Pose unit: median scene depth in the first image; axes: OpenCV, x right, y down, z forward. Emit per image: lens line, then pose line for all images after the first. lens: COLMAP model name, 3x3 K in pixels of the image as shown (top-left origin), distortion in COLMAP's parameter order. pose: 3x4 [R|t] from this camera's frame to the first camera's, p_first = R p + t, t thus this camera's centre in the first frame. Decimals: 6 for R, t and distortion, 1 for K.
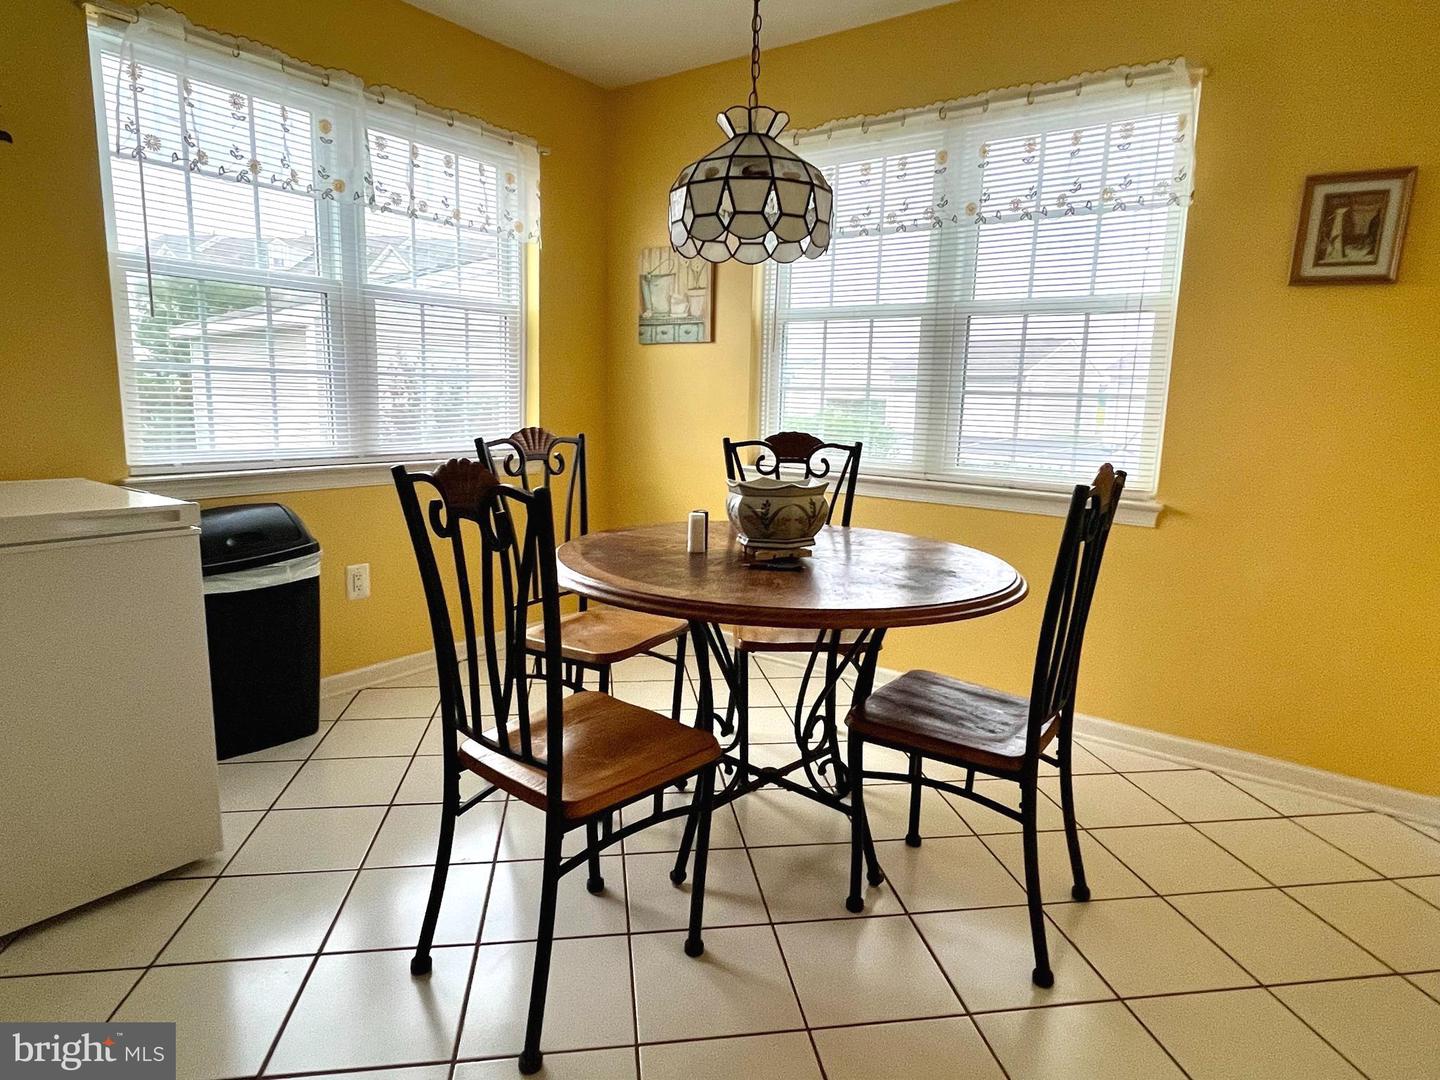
lens RADIAL K [[828.3, 0, 718.0], [0, 828.3, 532.5], [0, 0, 1]] dist [-0.008935, 0.003839]
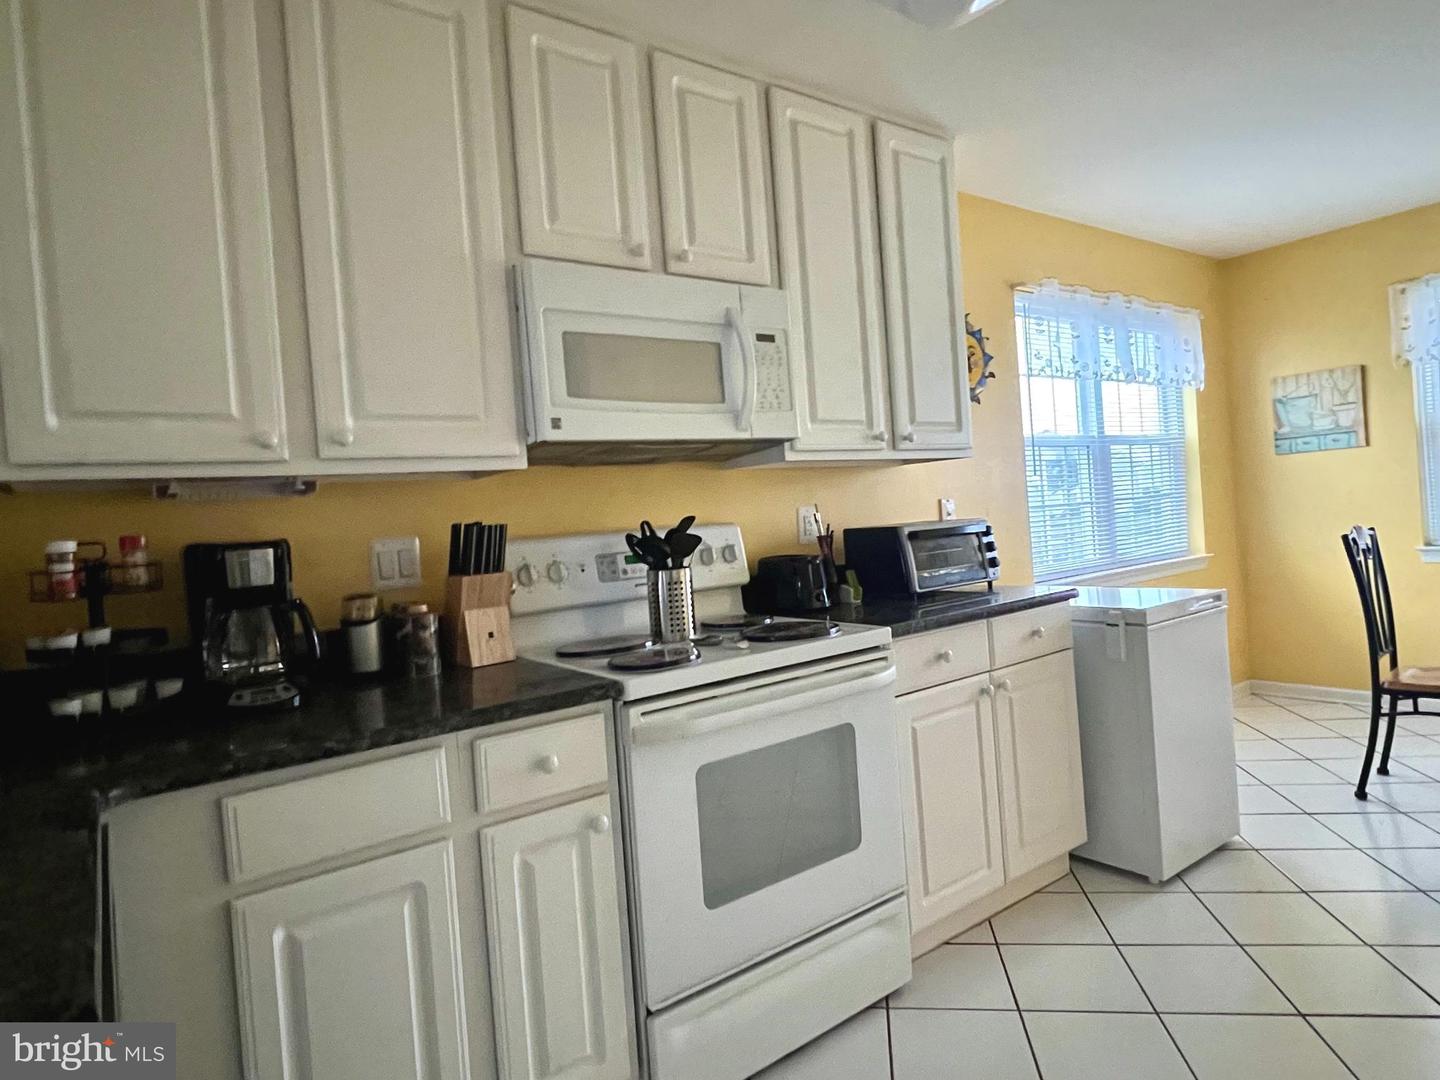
lens RADIAL K [[828.3, 0, 716.4], [0, 828.3, 528.1], [0, 0, 1]] dist [-0.008935, 0.003839]
pose [[0.947209, -0.090799, -0.307491, -0.834373], [0.045497, 0.987421, -0.151425, 0.033817], [0.317372, 0.129441, 0.939425, -0.601579]]
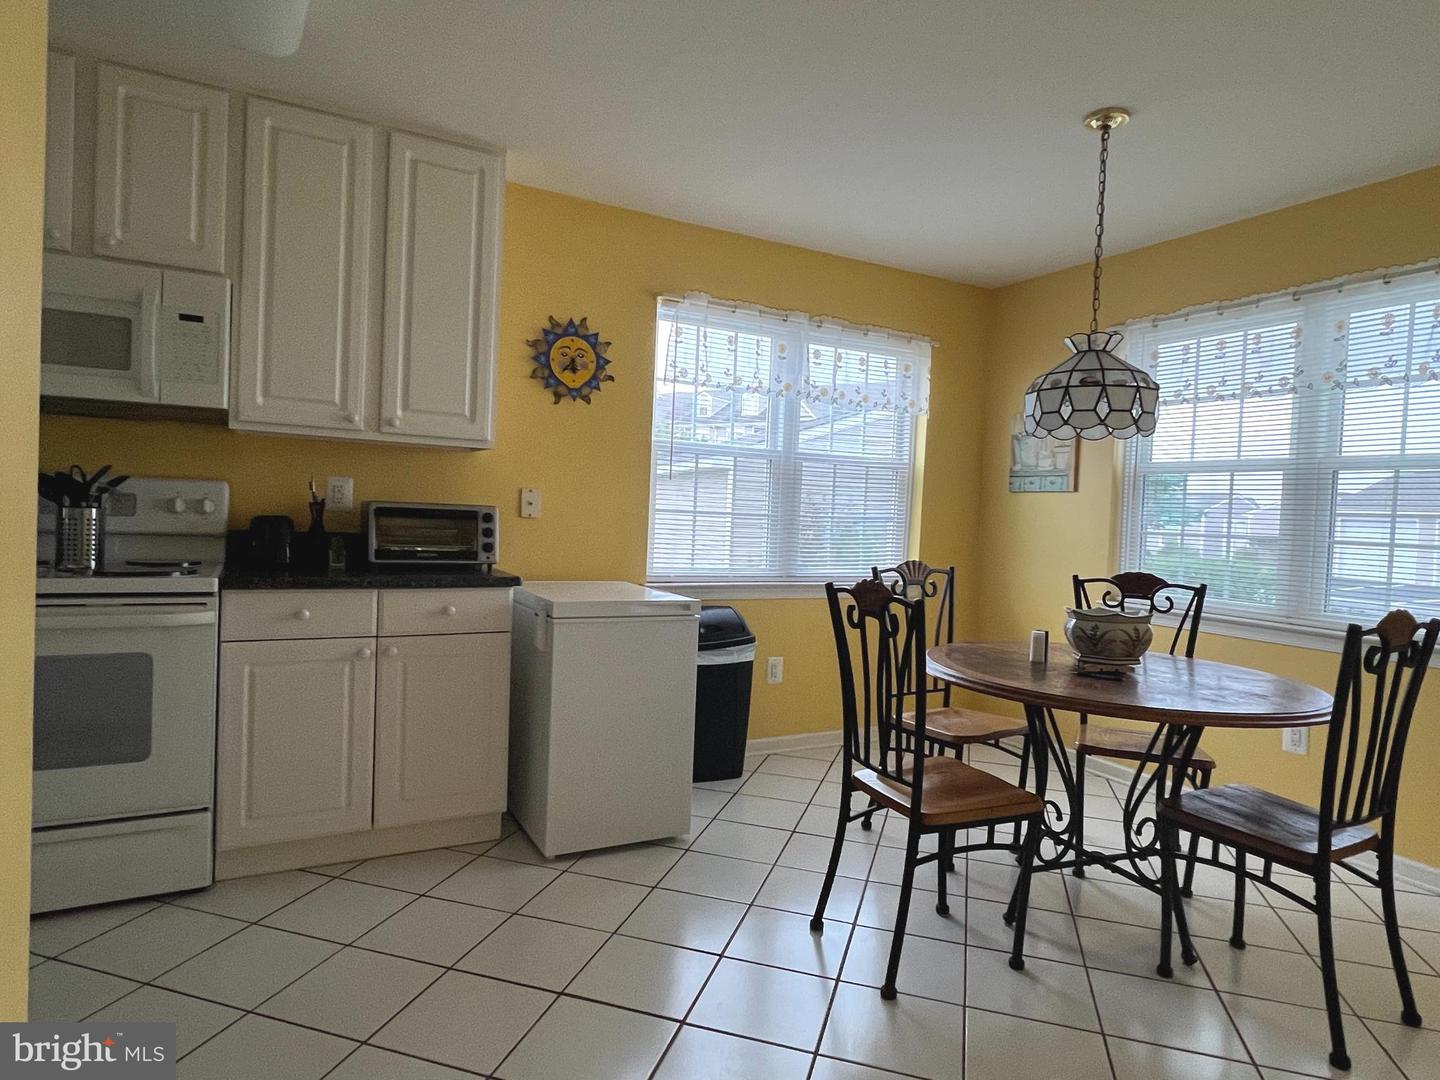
lens RADIAL K [[828.3, 0, 719.2], [0, 828.3, 537.2], [0, 0, 1]] dist [-0.008935, 0.003839]
pose [[0.901611, 0.025271, -0.431809, 0.069570], [-0.090114, 0.987362, -0.130371, 0.039391], [0.423057, 0.156456, 0.892493, -0.339661]]
